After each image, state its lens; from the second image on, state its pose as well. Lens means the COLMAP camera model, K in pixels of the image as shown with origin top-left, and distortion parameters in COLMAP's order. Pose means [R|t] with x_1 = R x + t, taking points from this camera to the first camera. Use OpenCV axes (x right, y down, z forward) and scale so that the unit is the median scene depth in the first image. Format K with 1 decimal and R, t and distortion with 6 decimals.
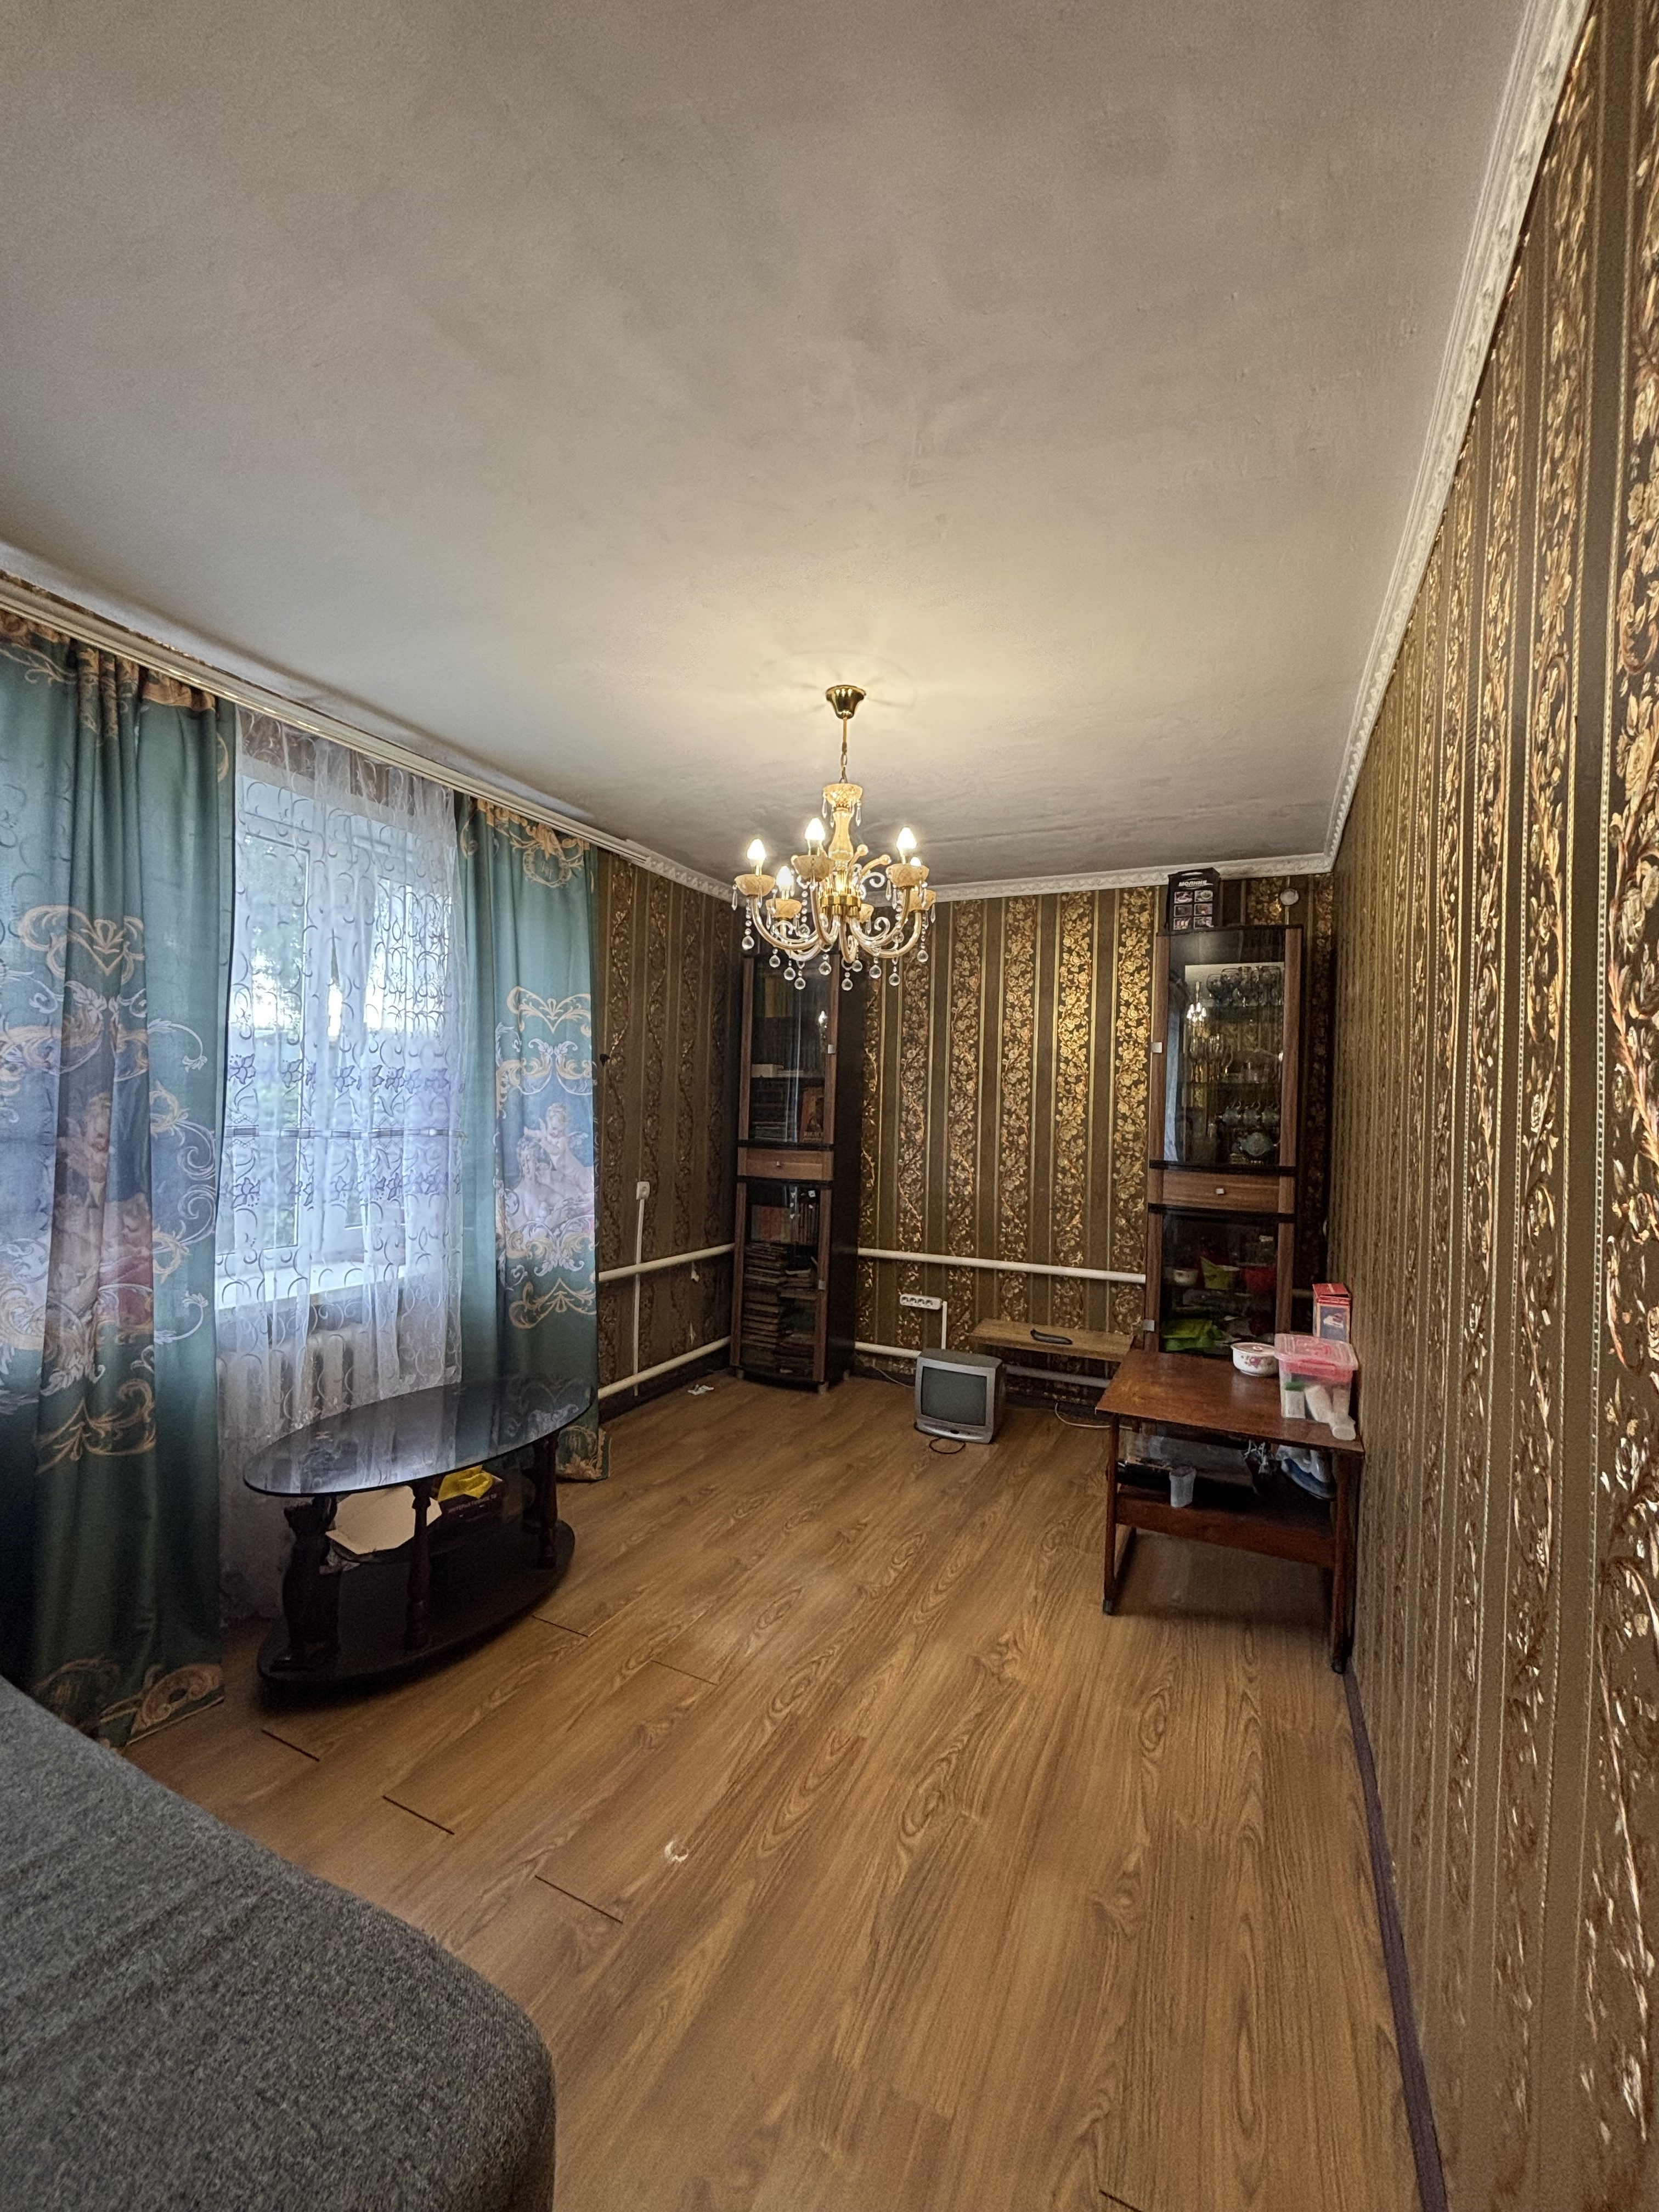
lens RADIAL K [[893.9, 0, 820.6], [0, 893.9, 1118.6], [0, 0, 1]] dist [-0.000281, 0.000135]
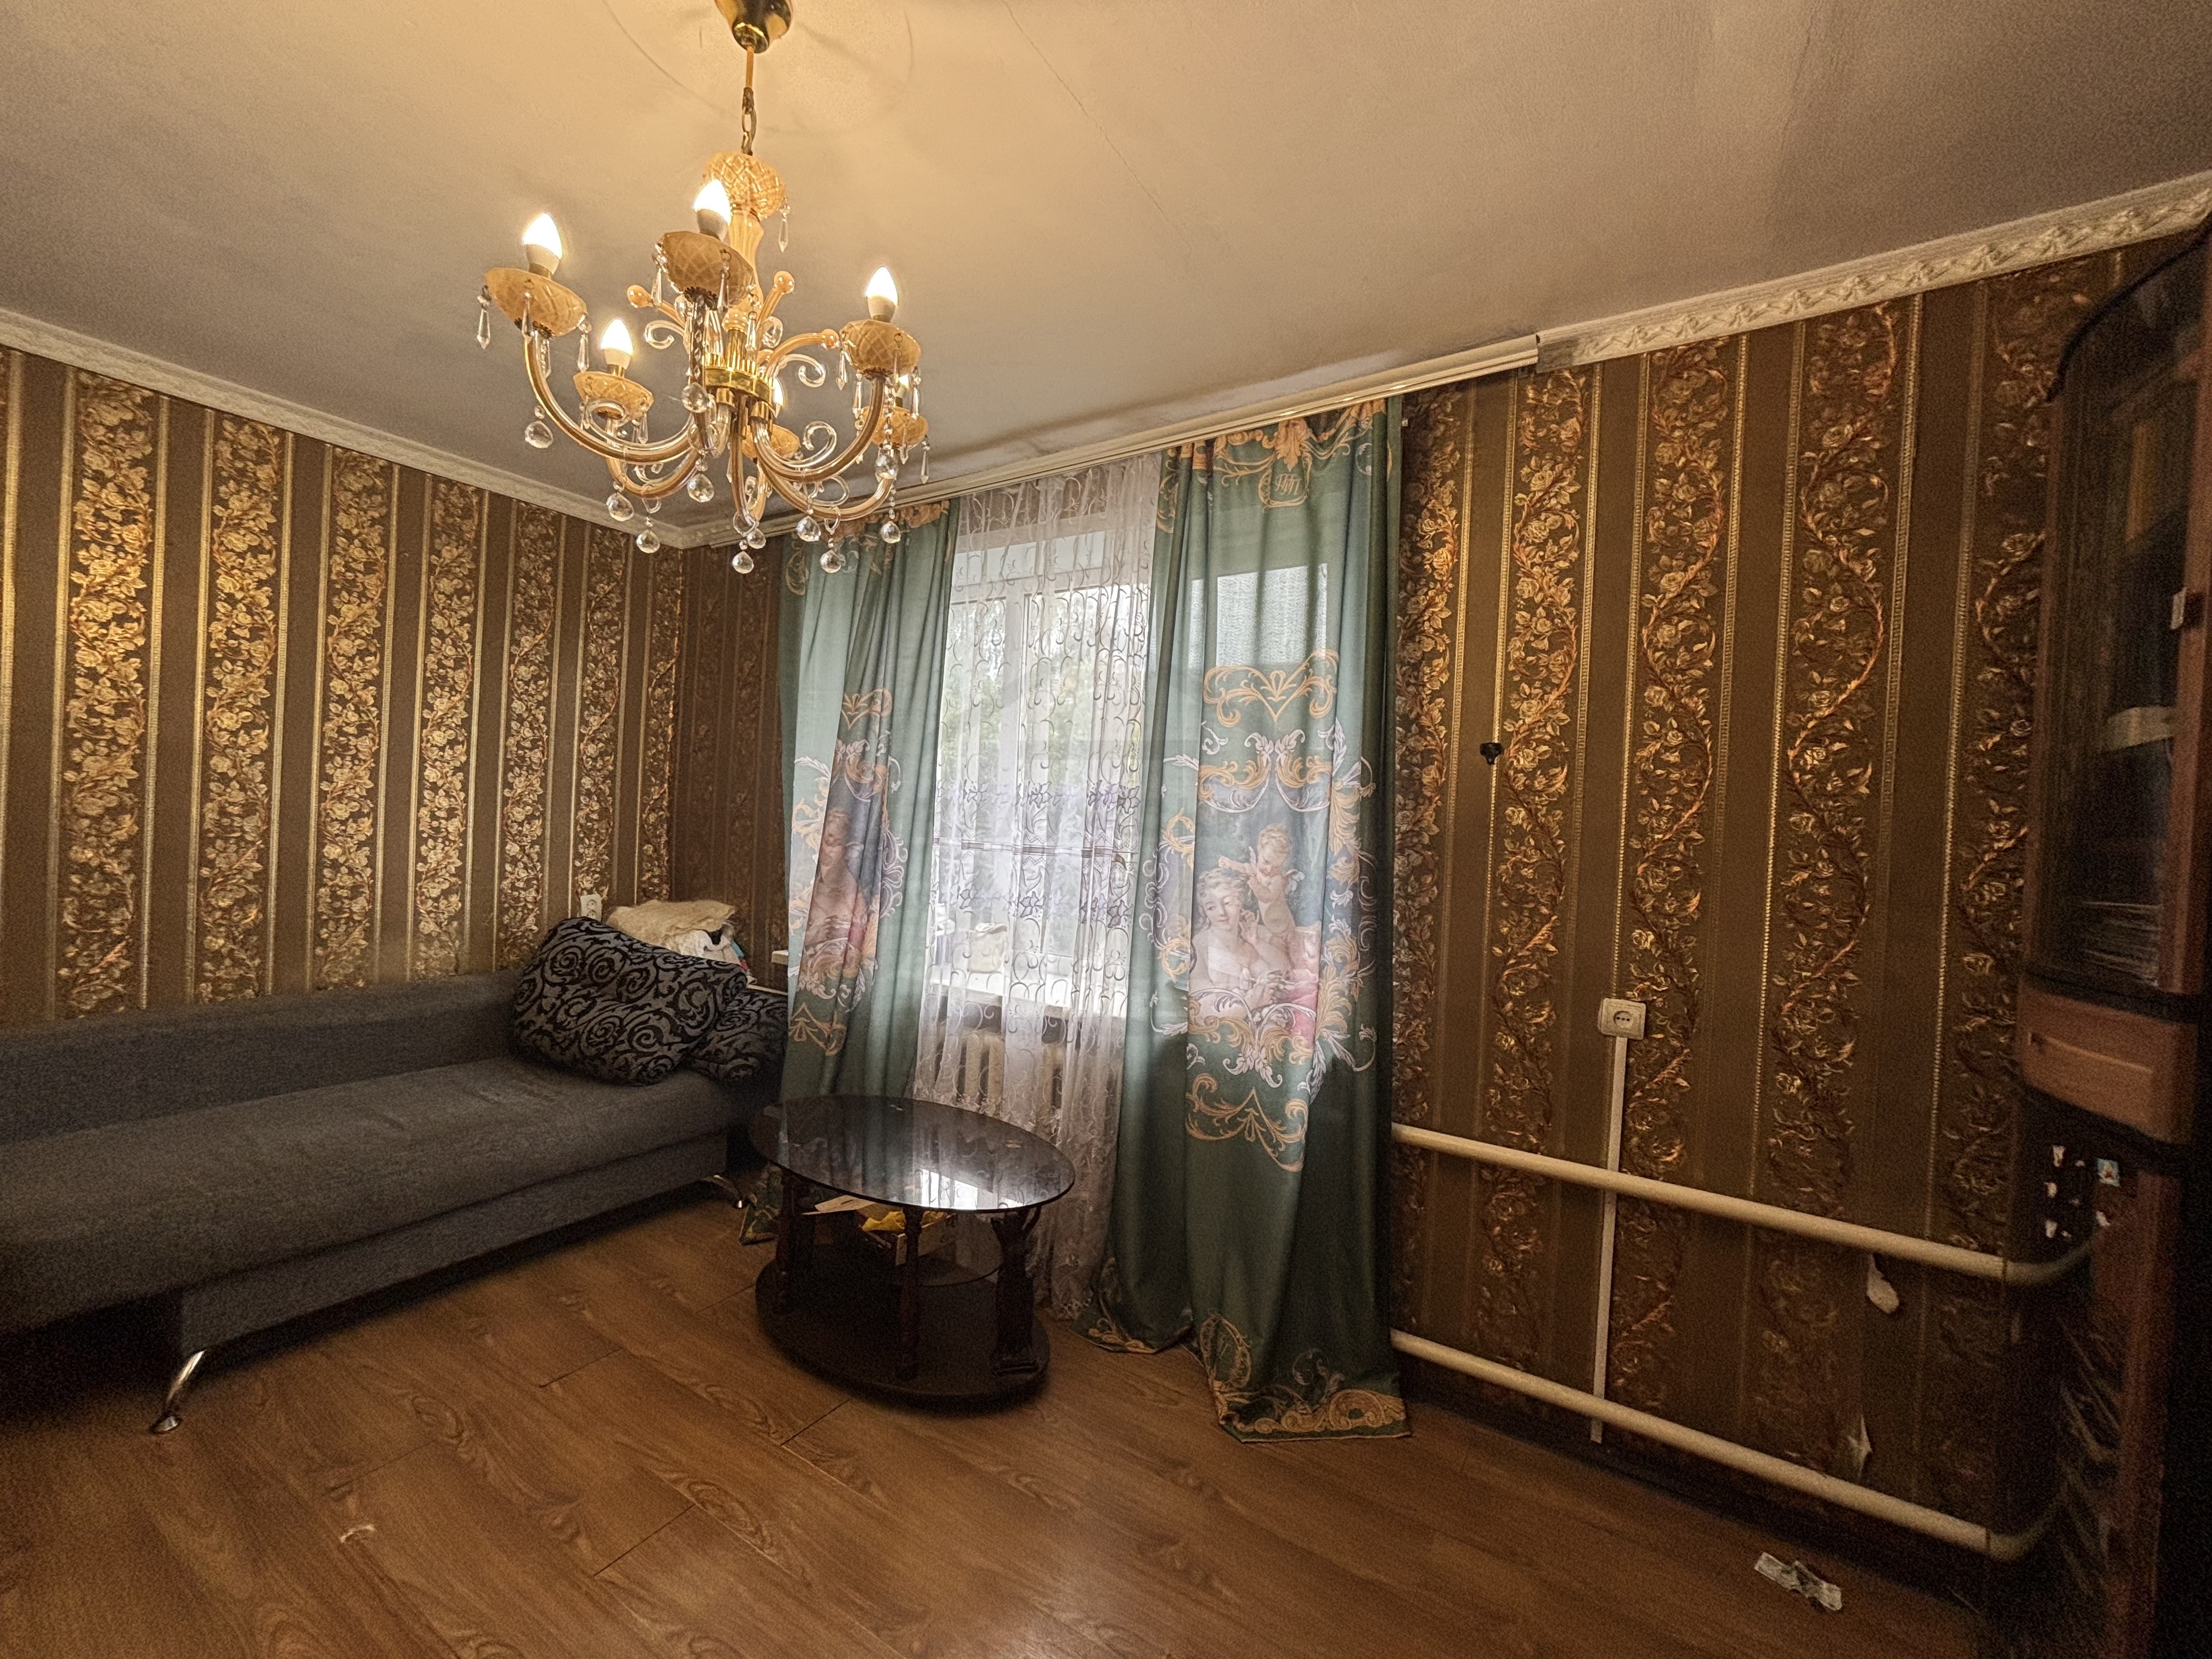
lens RADIAL K [[893.9, 0, 1095.9], [0, 893.9, 825.2], [0, 0, 1]] dist [-0.000281, 0.000135]
pose [[-0.099489, -0.024119, -0.994746, 0.407779], [-0.063365, 0.997831, -0.017857, 0.004161], [0.993019, 0.061255, -0.100801, 1.002323]]
